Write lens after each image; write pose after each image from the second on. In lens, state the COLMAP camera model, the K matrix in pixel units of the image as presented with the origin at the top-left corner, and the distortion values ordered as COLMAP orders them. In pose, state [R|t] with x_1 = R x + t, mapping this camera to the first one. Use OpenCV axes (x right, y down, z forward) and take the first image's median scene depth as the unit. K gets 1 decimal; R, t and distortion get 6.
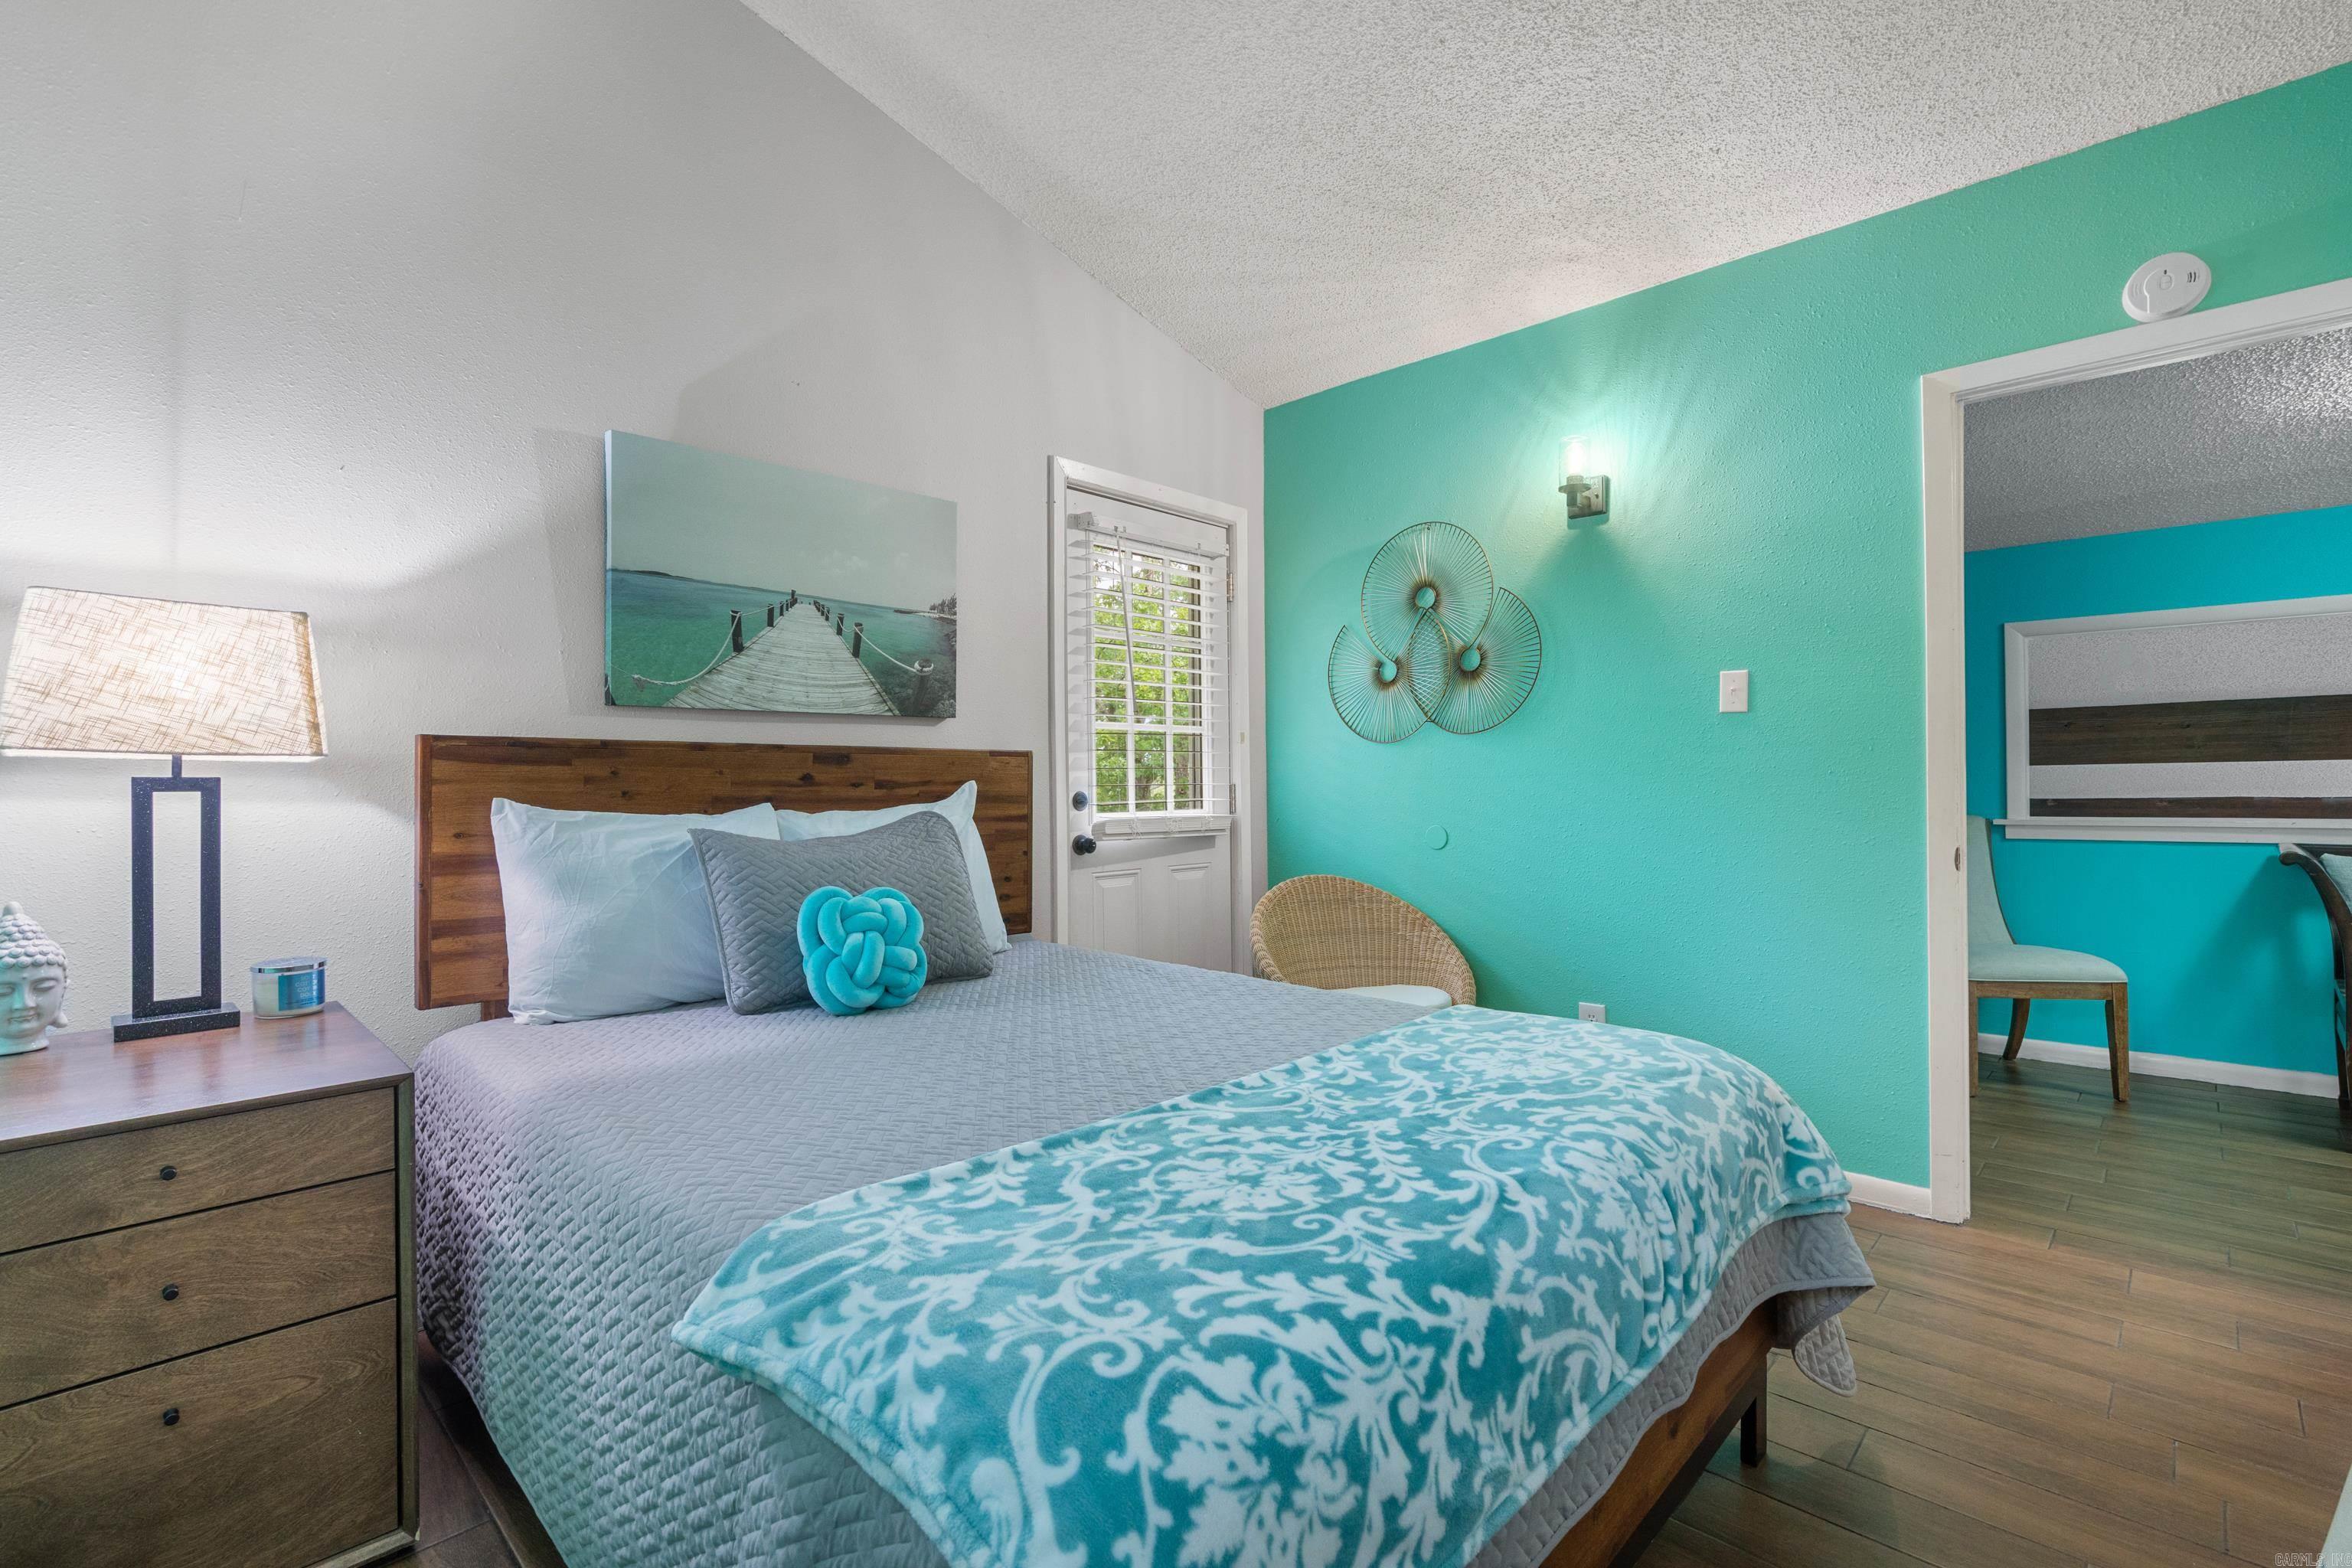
lens RADIAL K [[1049.1, 0, 1179.1], [0, 1049.1, 775.8], [0, 0, 1]] dist [-0.002475, 0.000312]
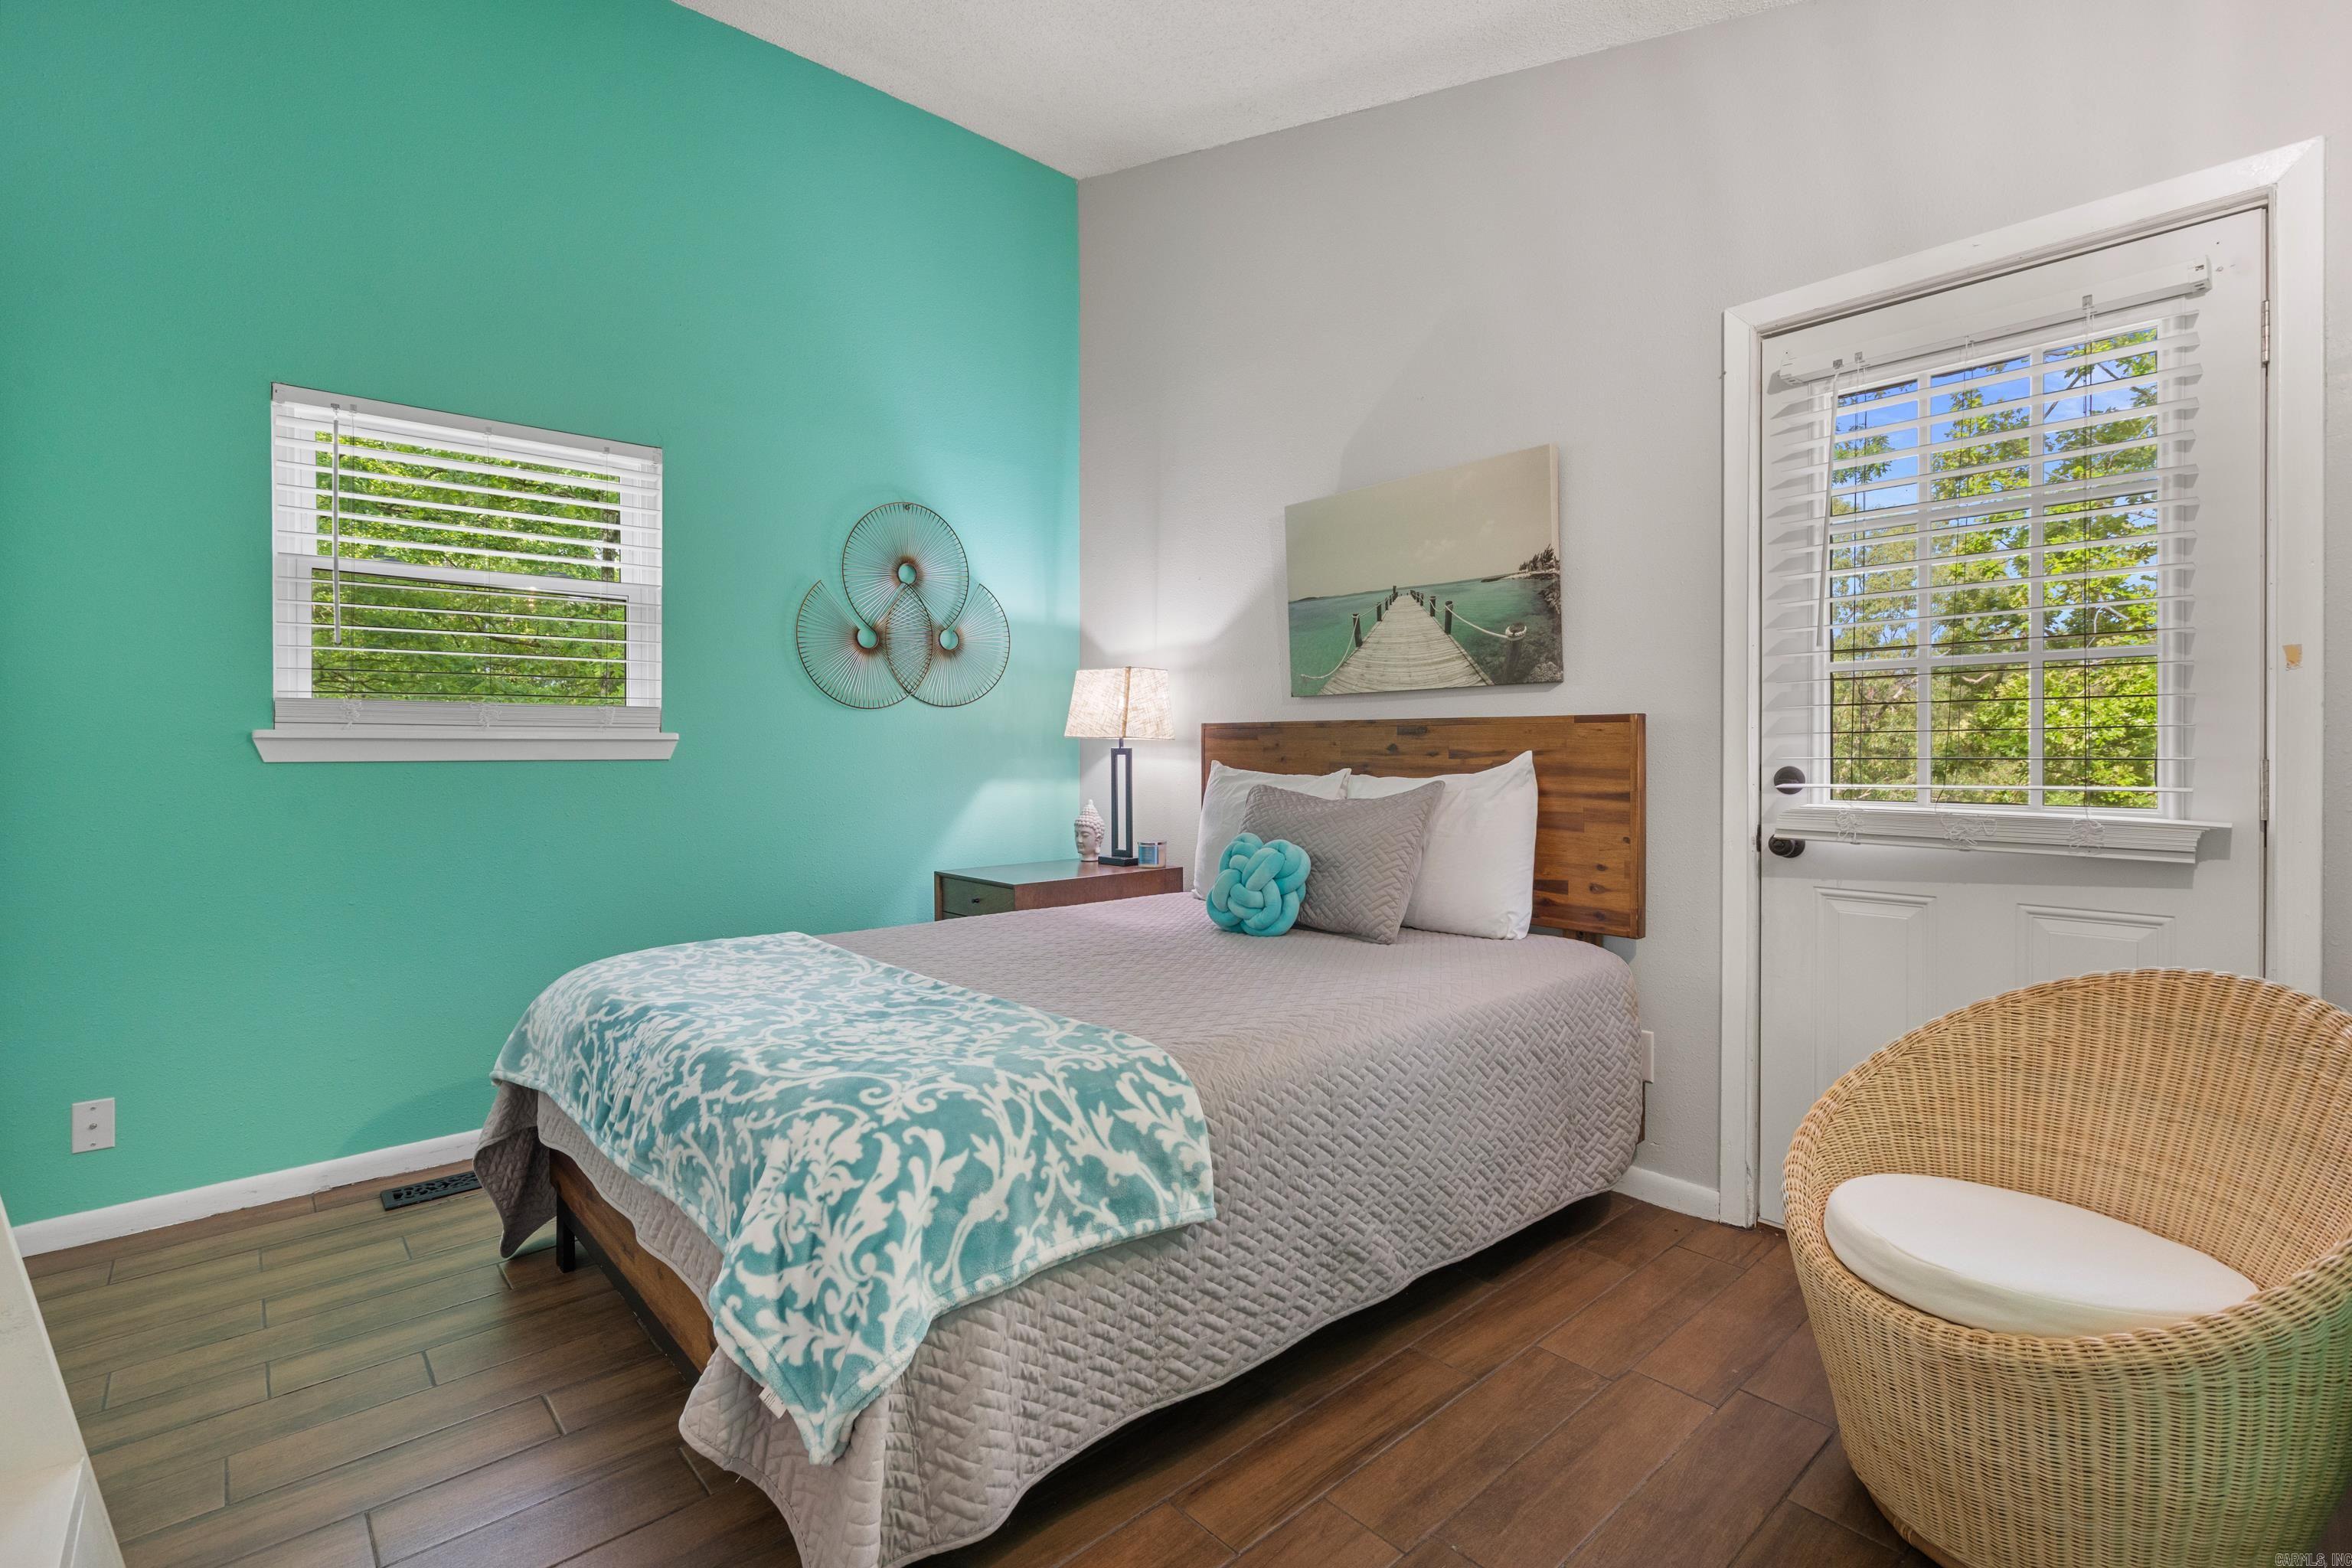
lens RADIAL K [[1049.1, 0, 1179.3], [0, 1049.1, 774.1], [0, 0, 1]] dist [-0.002475, 0.000312]
pose [[-0.048286, 0.009220, -0.998791, 0.797335], [-0.009208, 0.999911, 0.009676, 0.021869], [0.998791, 0.009664, -0.048197, 0.813019]]
